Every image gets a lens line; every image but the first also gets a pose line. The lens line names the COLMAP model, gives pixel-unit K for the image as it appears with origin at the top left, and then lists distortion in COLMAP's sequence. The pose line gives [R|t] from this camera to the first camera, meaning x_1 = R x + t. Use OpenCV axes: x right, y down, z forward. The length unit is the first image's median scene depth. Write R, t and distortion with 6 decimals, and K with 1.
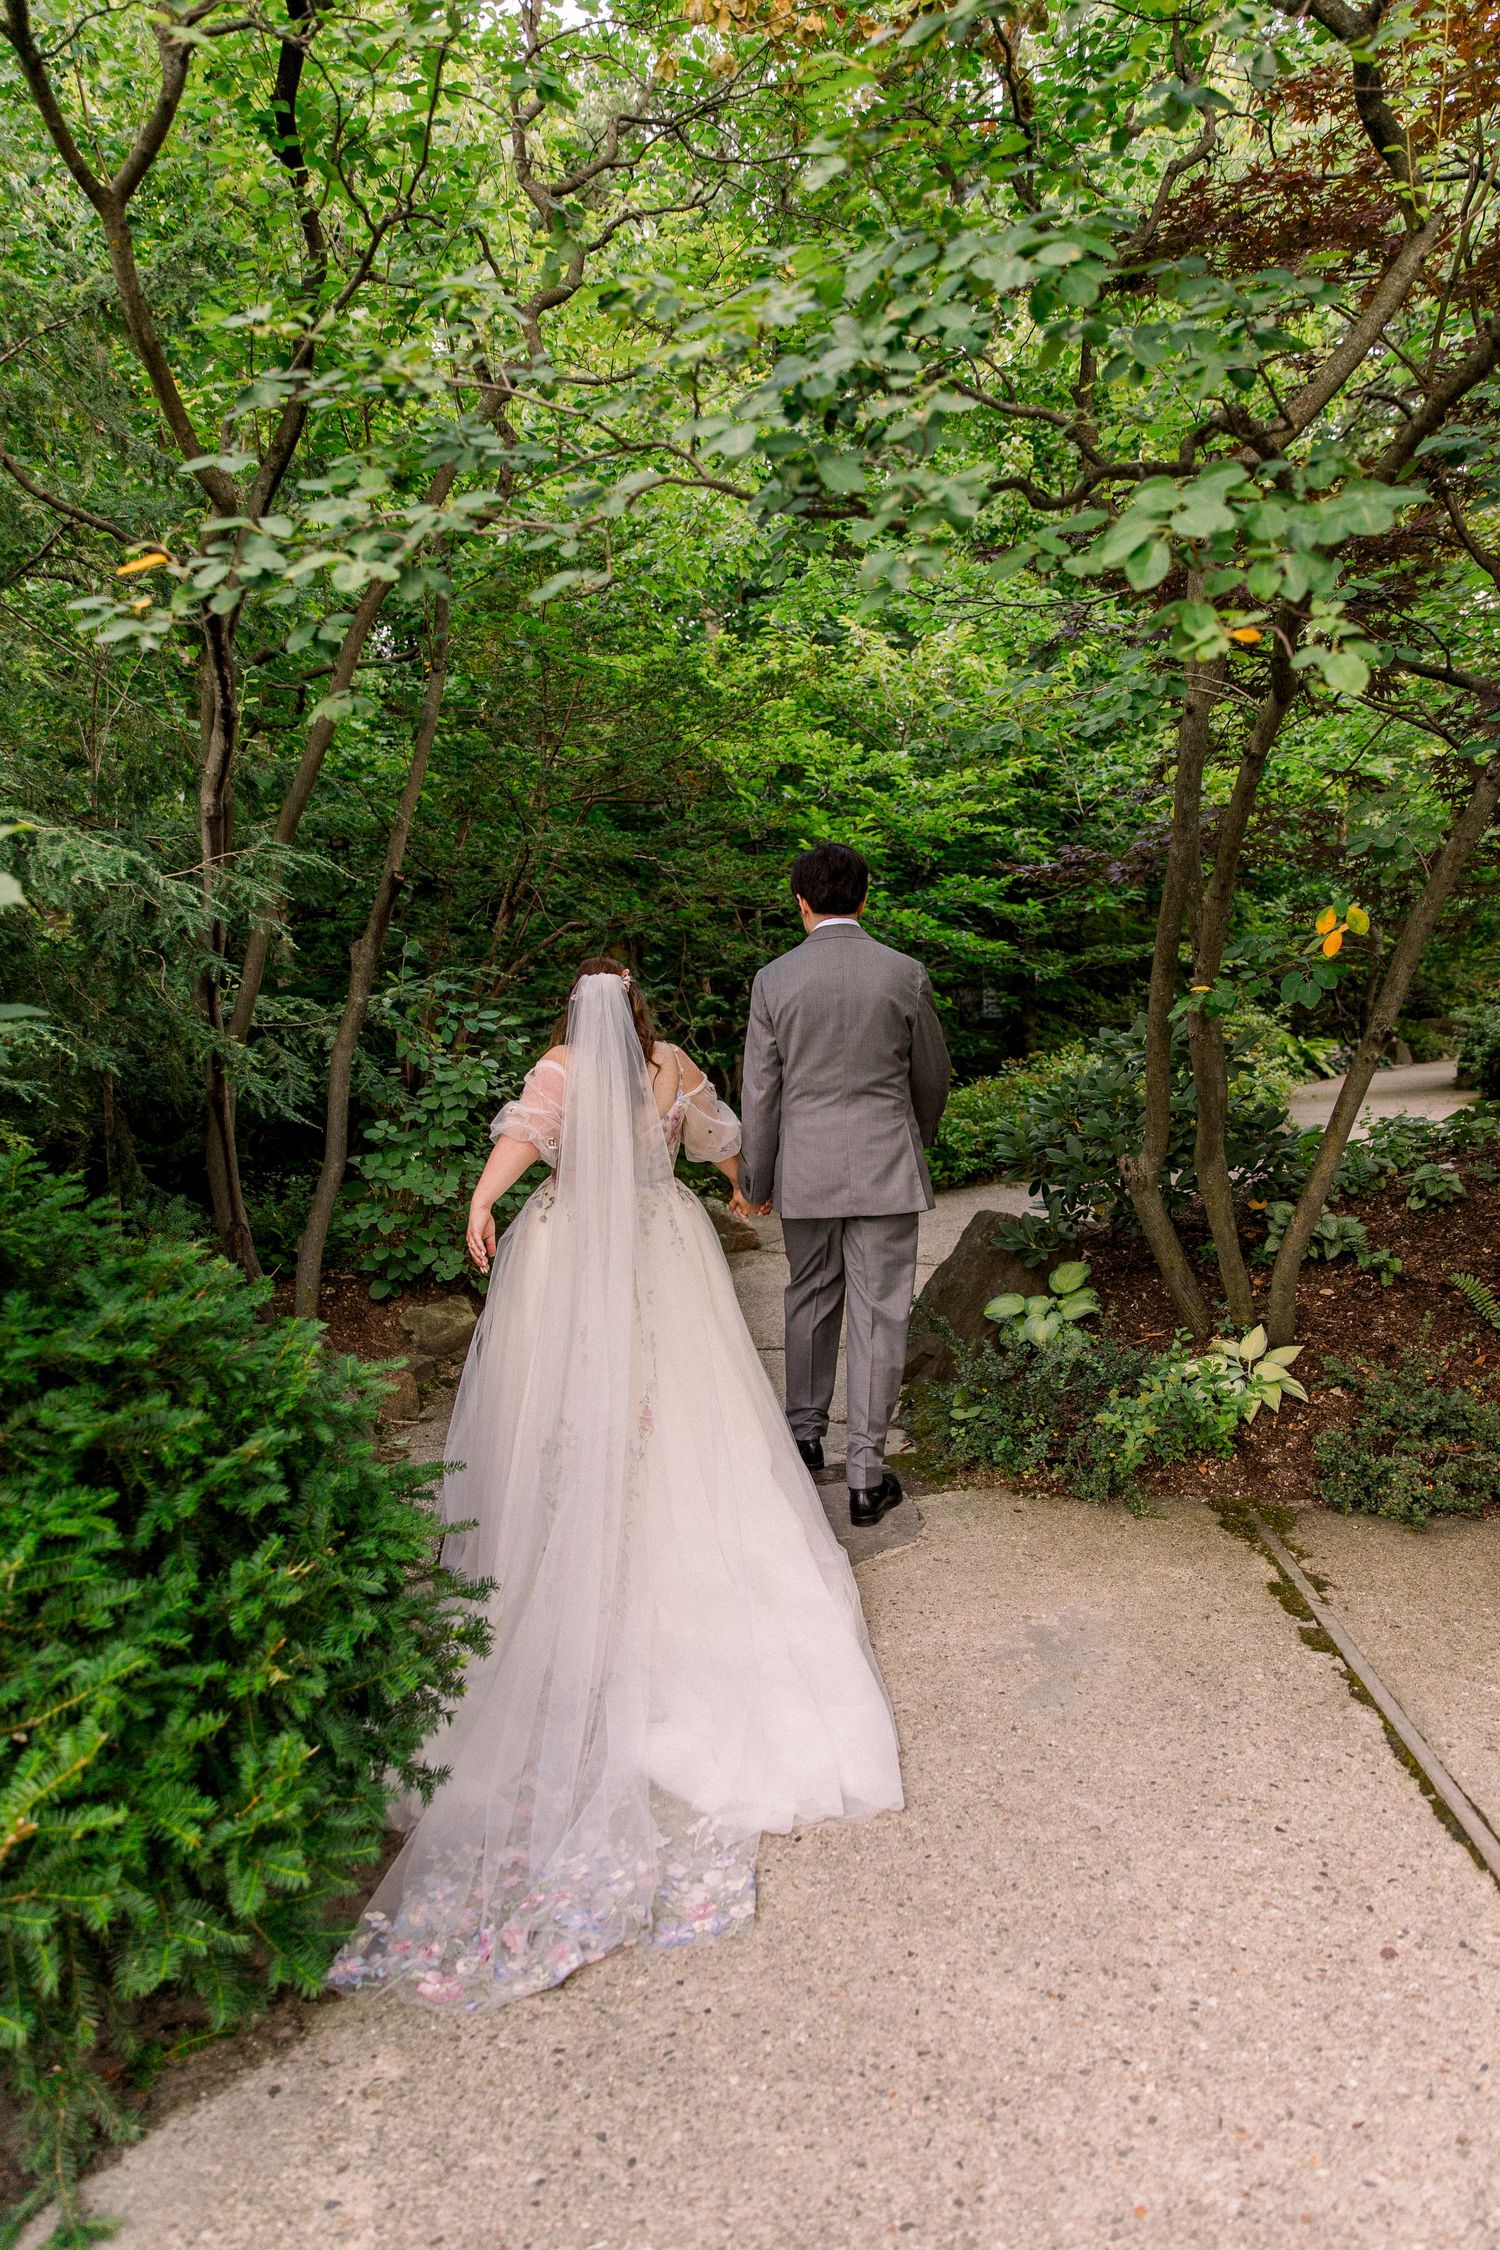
lens RADIAL K [[1562.6, 0, 760.5], [0, 1562.6, 1162.9], [0, 0, 1]] dist [0.014017, -0.005958]
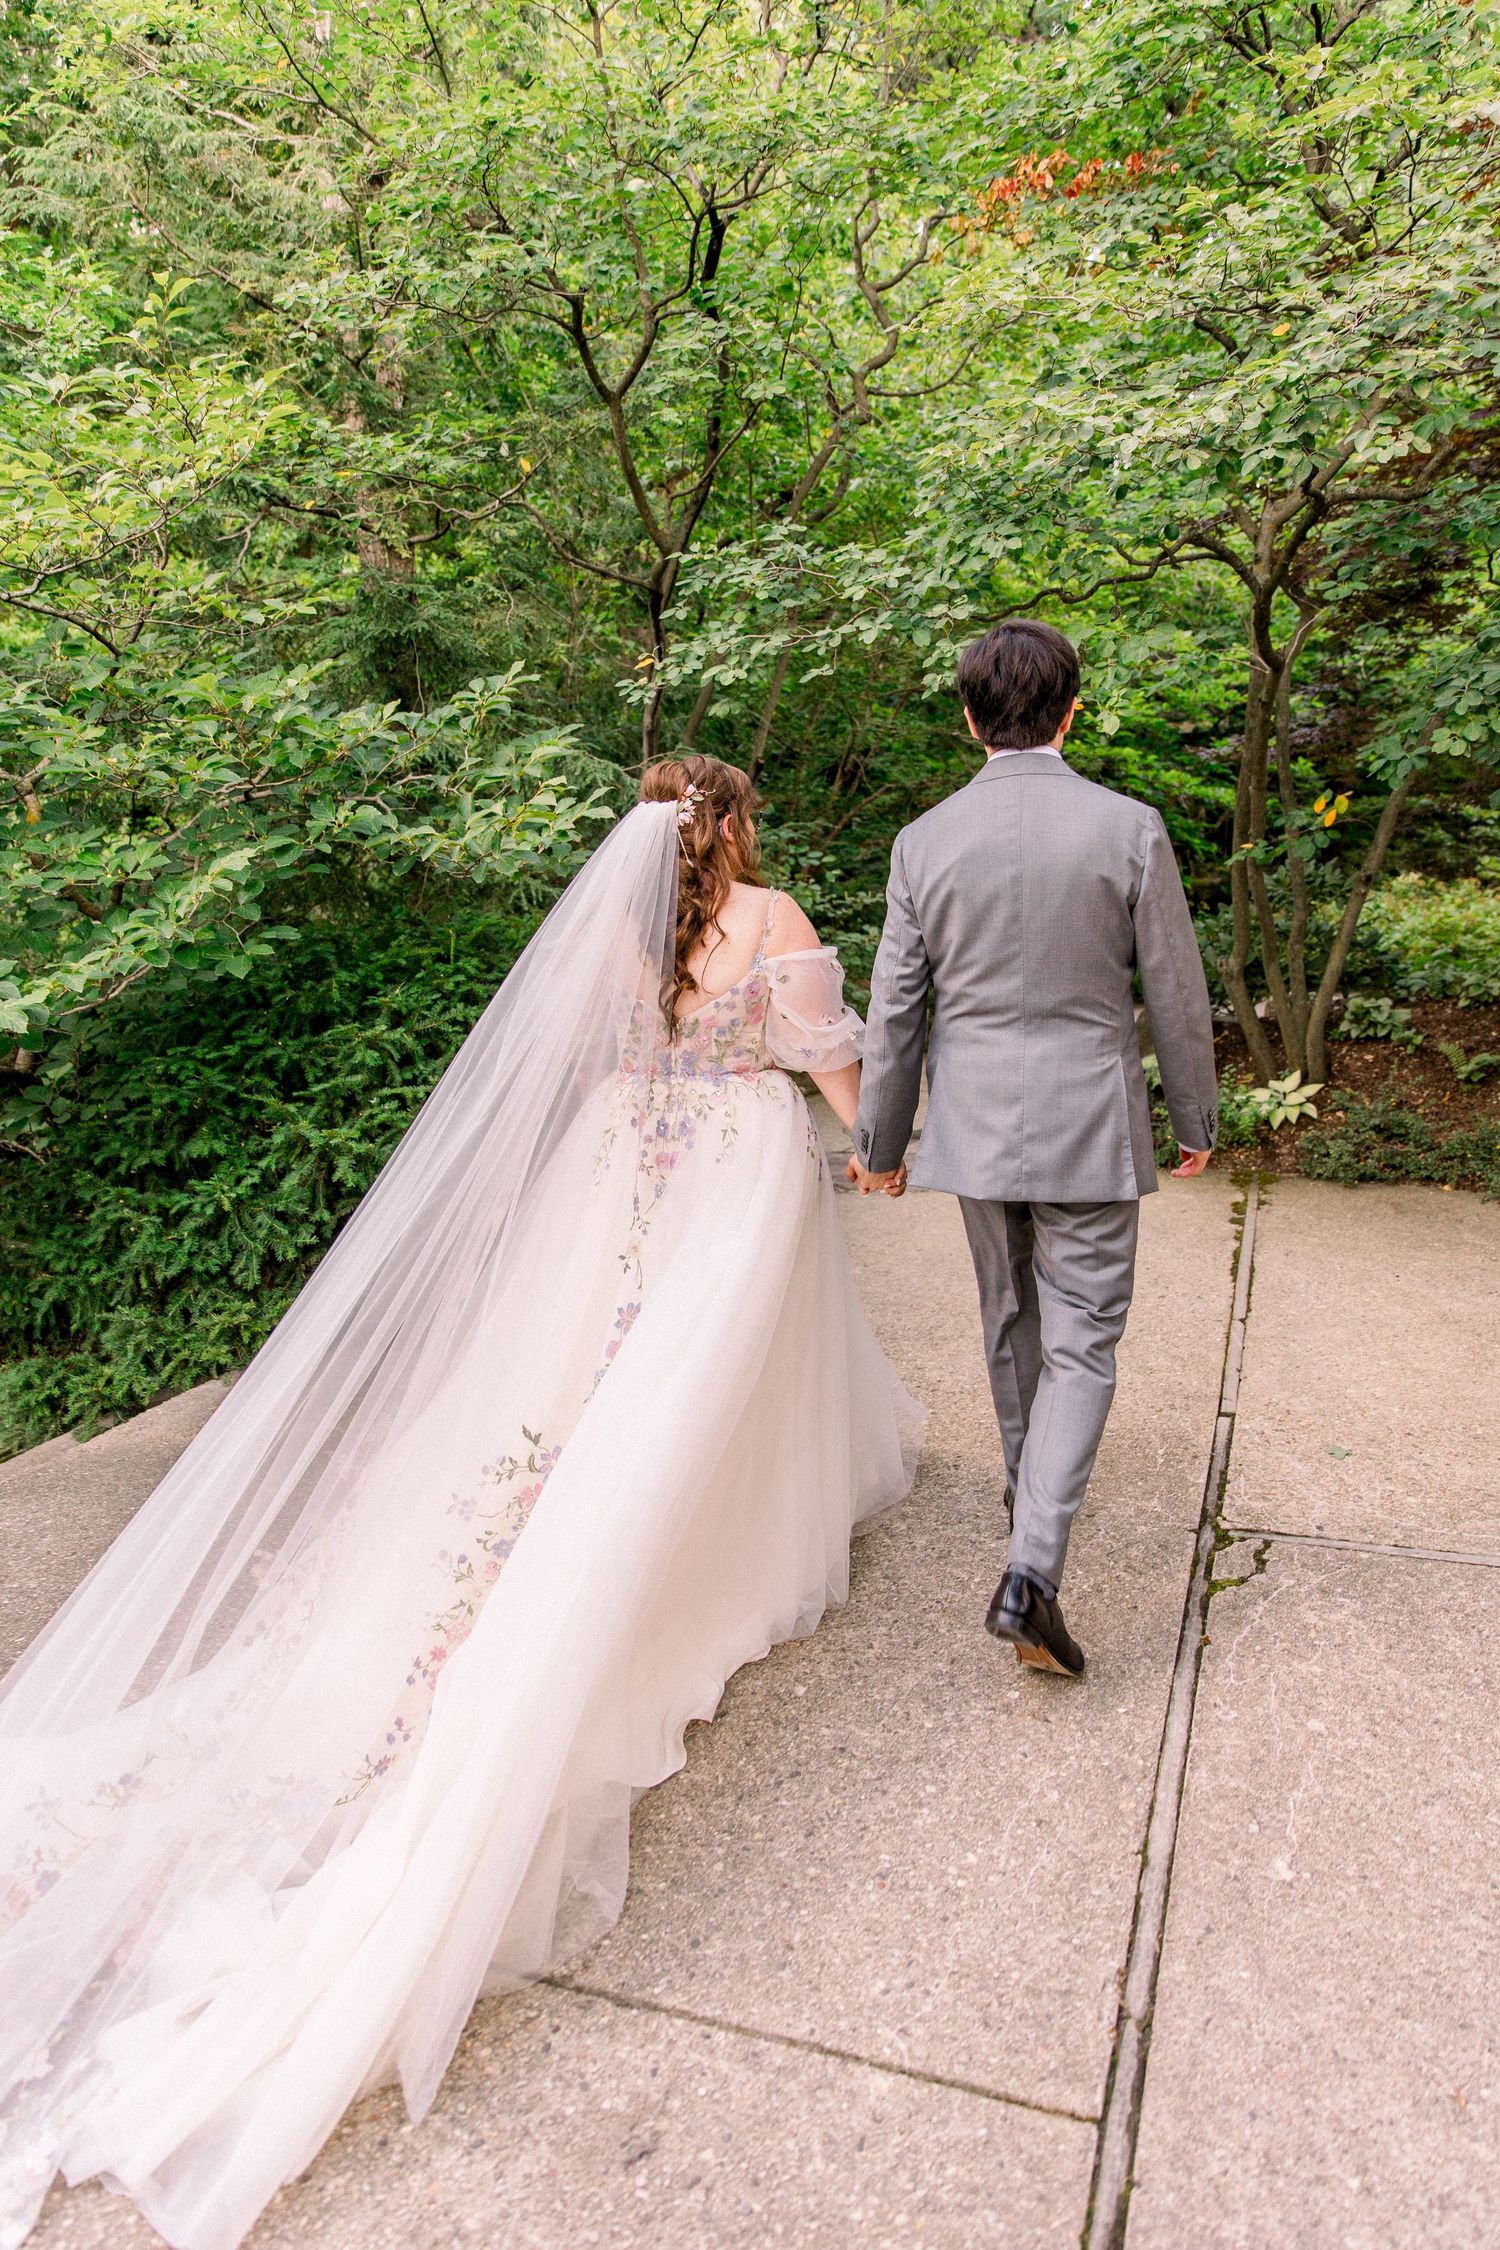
lens RADIAL K [[1562.6, 0, 760.5], [0, 1562.6, 1162.9], [0, 0, 1]] dist [0.014017, -0.005958]
pose [[0.971469, 0.061347, -0.229097, 0.168611], [-0.037443, 0.993524, 0.107271, 0.049864], [0.234194, -0.095633, 0.967475, -0.608931]]
